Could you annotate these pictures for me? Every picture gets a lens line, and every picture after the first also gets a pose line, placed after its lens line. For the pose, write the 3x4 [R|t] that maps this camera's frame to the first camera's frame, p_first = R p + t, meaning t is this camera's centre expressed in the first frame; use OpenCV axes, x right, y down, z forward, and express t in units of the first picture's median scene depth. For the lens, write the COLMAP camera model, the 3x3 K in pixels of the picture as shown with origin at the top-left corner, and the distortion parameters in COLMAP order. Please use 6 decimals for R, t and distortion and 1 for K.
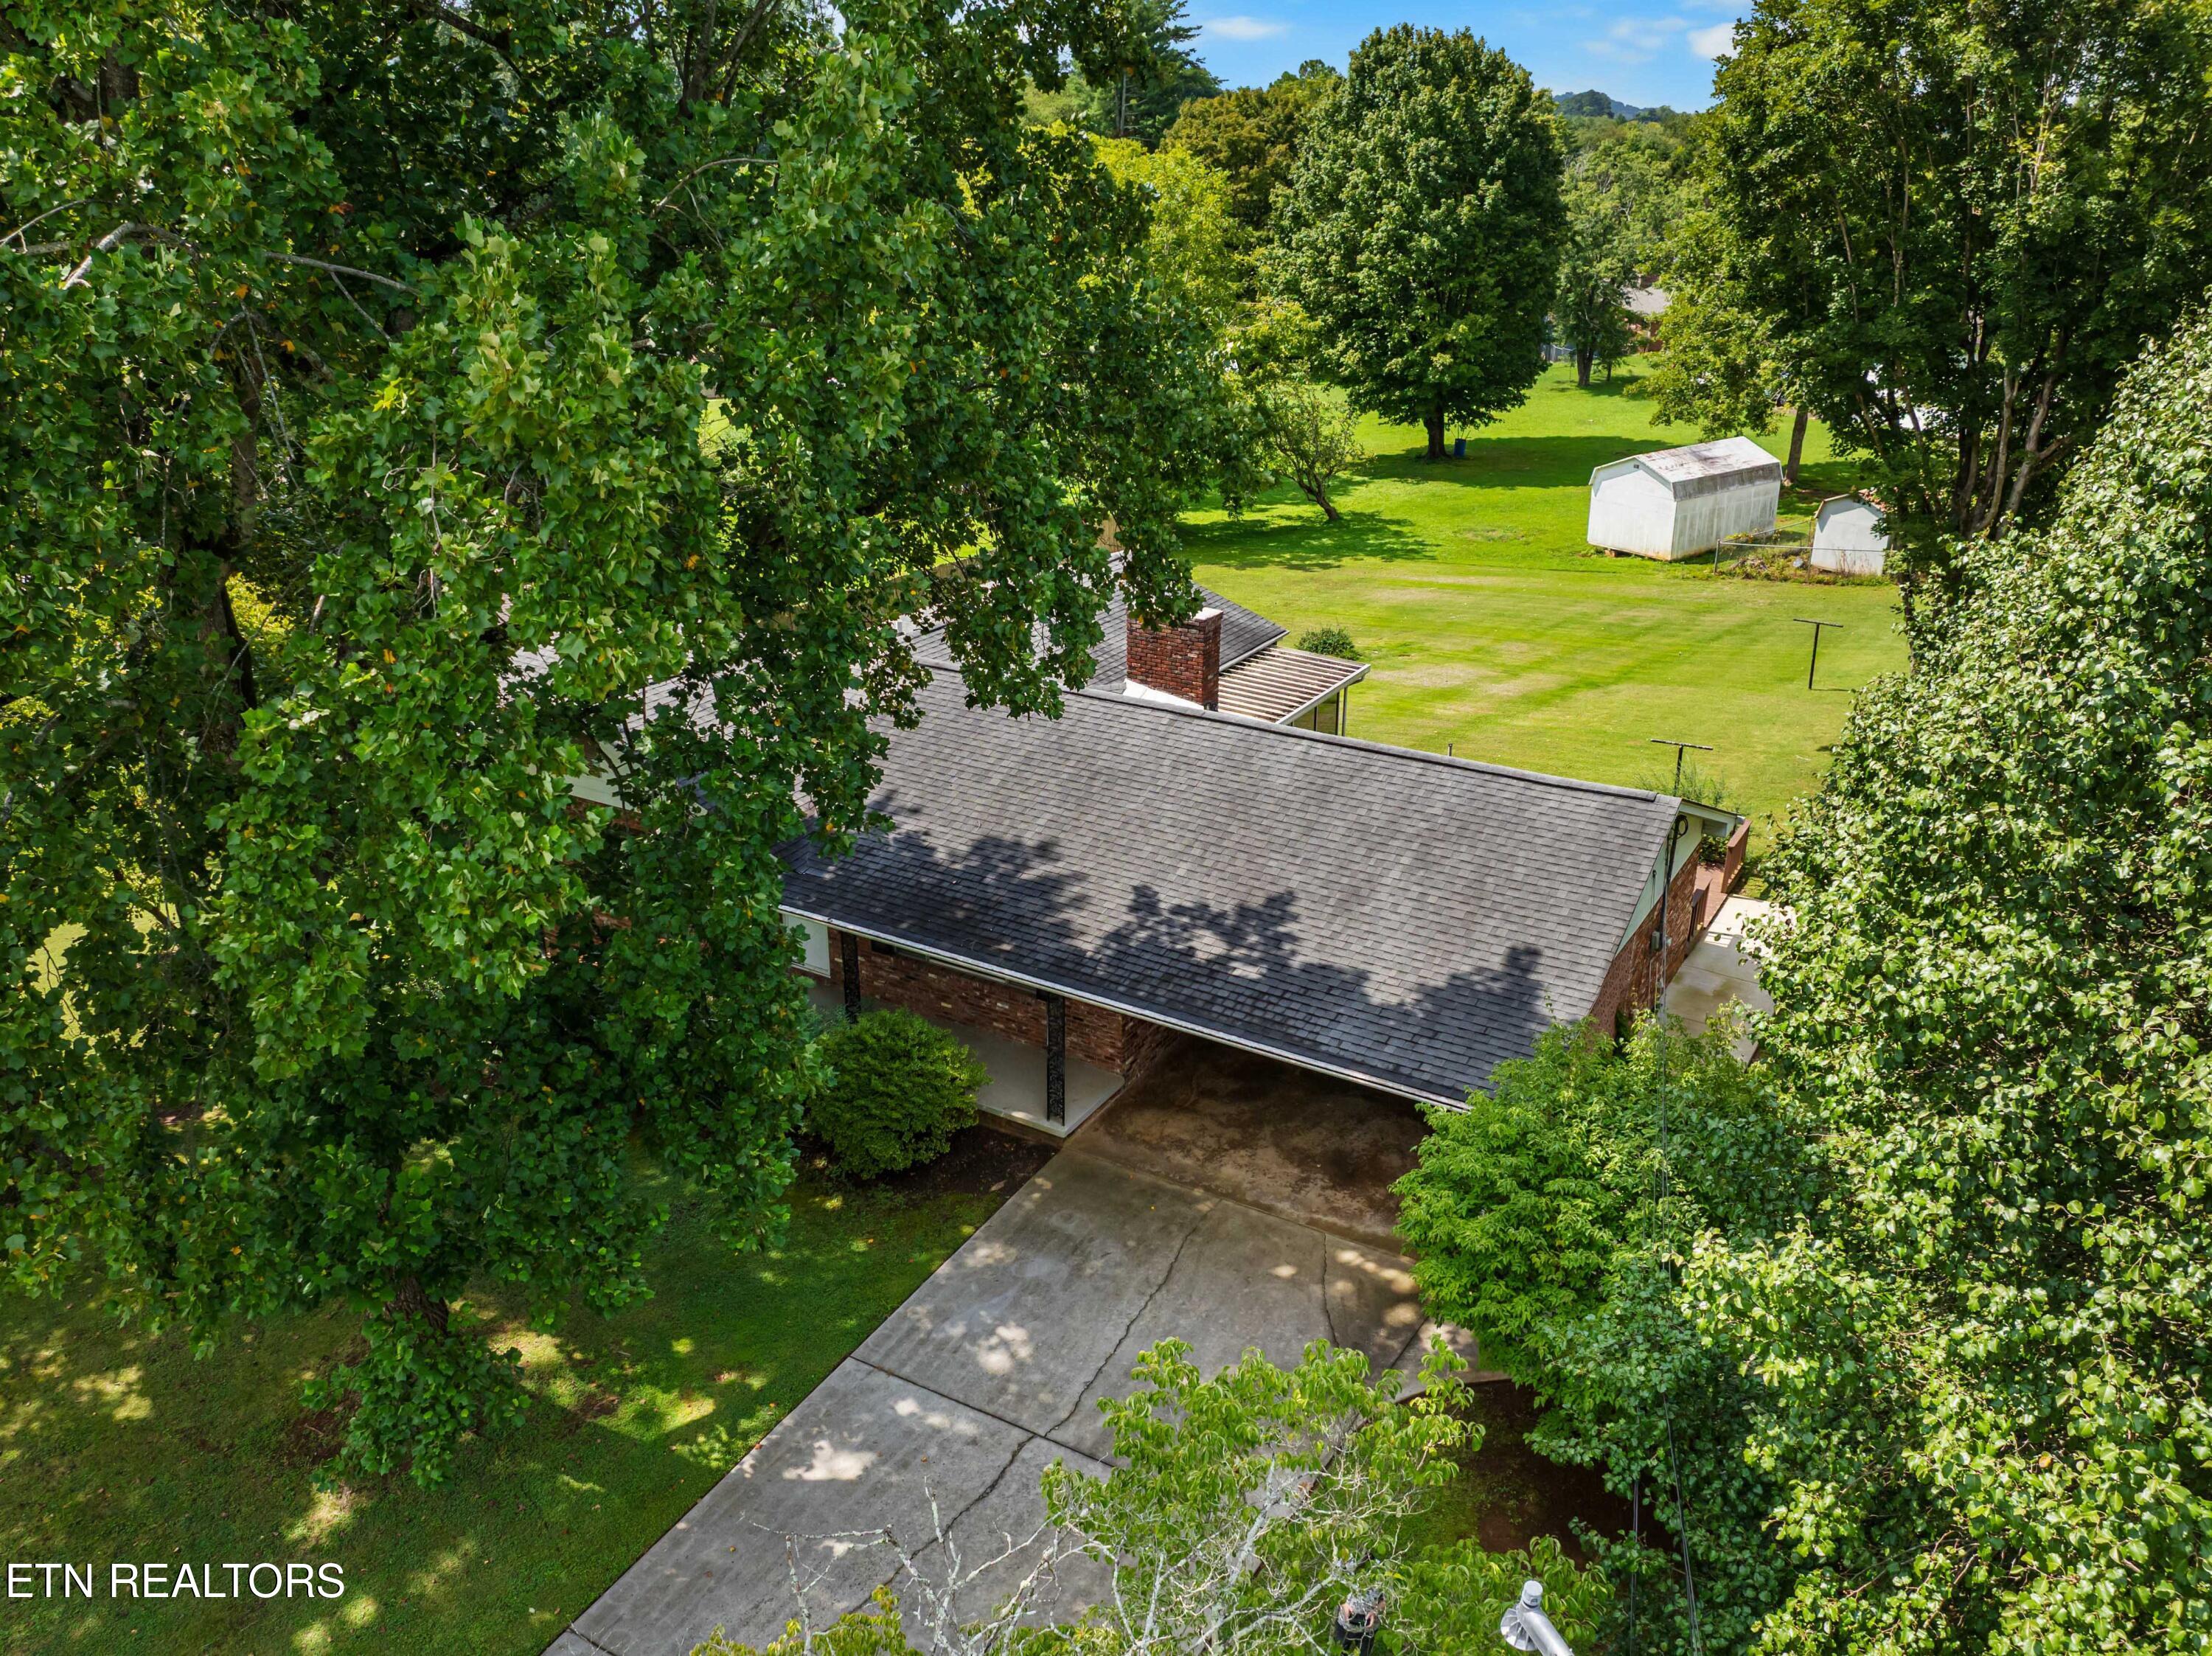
lens RADIAL K [[1857.7, 0, 1115.5], [0, 1857.7, 818.2], [0, 0, 1]] dist [-0.044223, 0.010146]
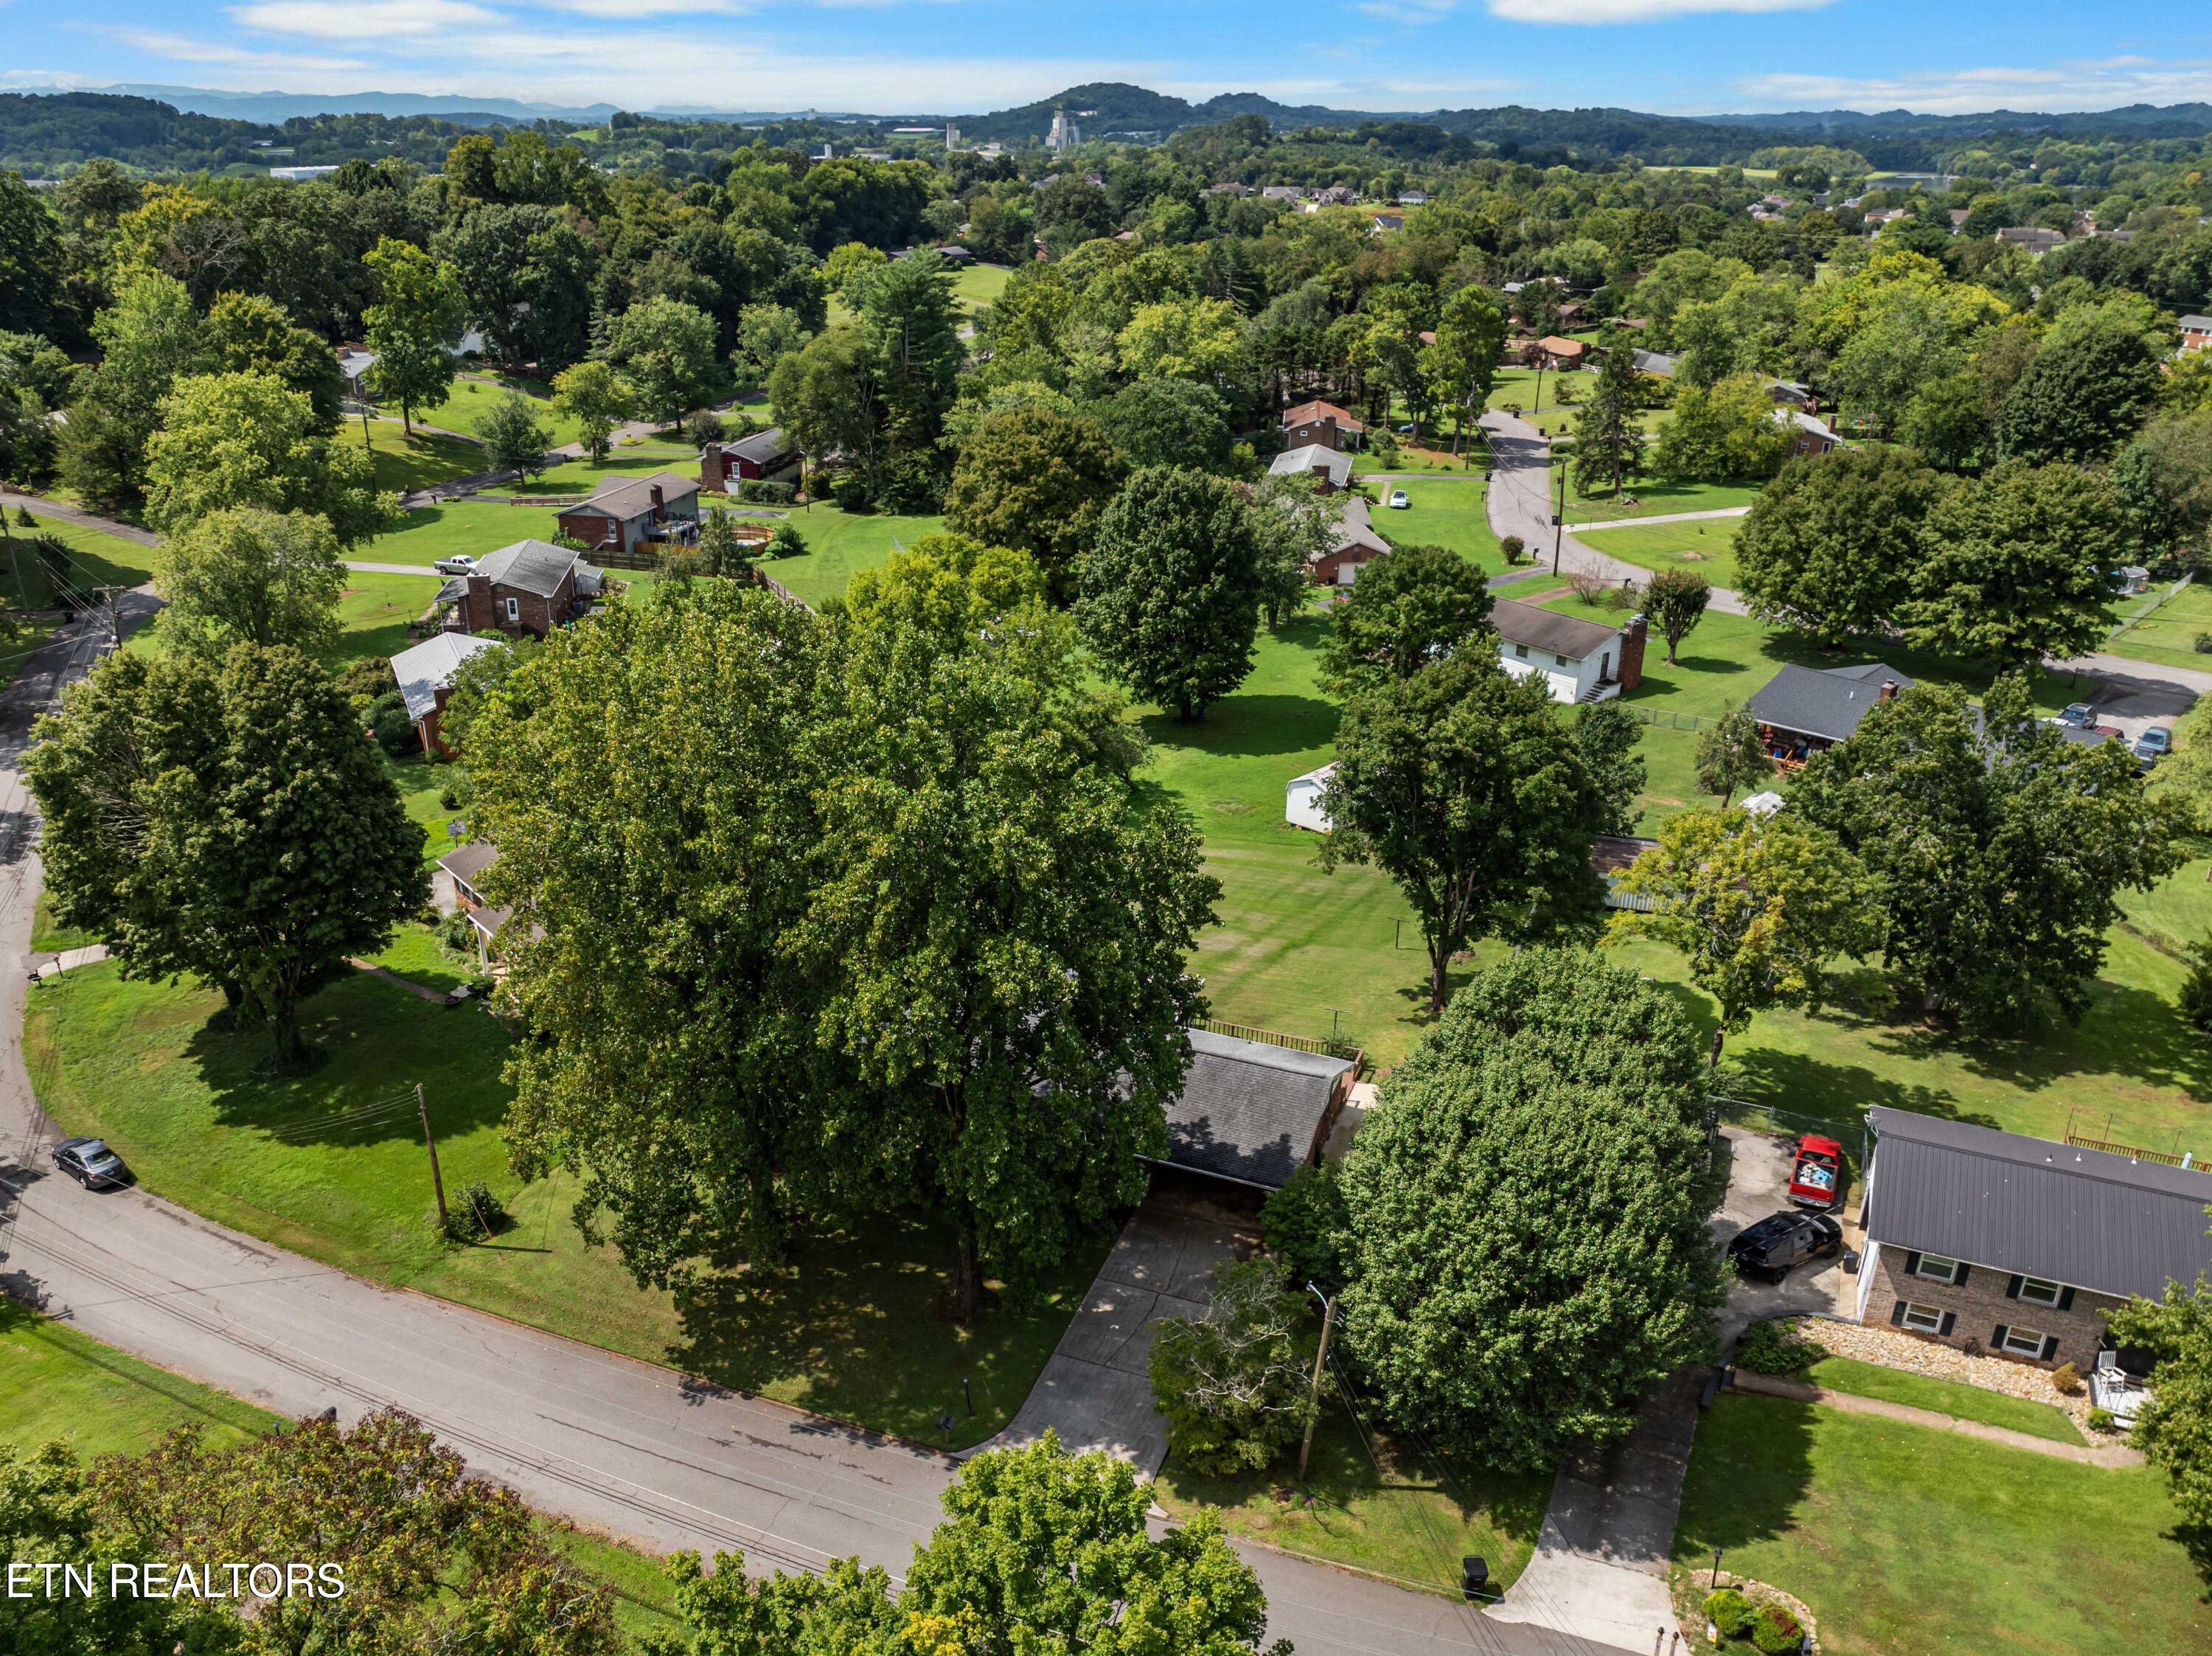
lens RADIAL K [[1857.7, 0, 1101.8], [0, 1857.7, 837.2], [0, 0, 1]] dist [-0.044223, 0.010146]
pose [[0.986647, -0.049091, 0.155296, -0.166791], [0.045544, 0.998616, 0.026316, -0.160147], [-0.156373, -0.018892, 0.987517, -0.619868]]
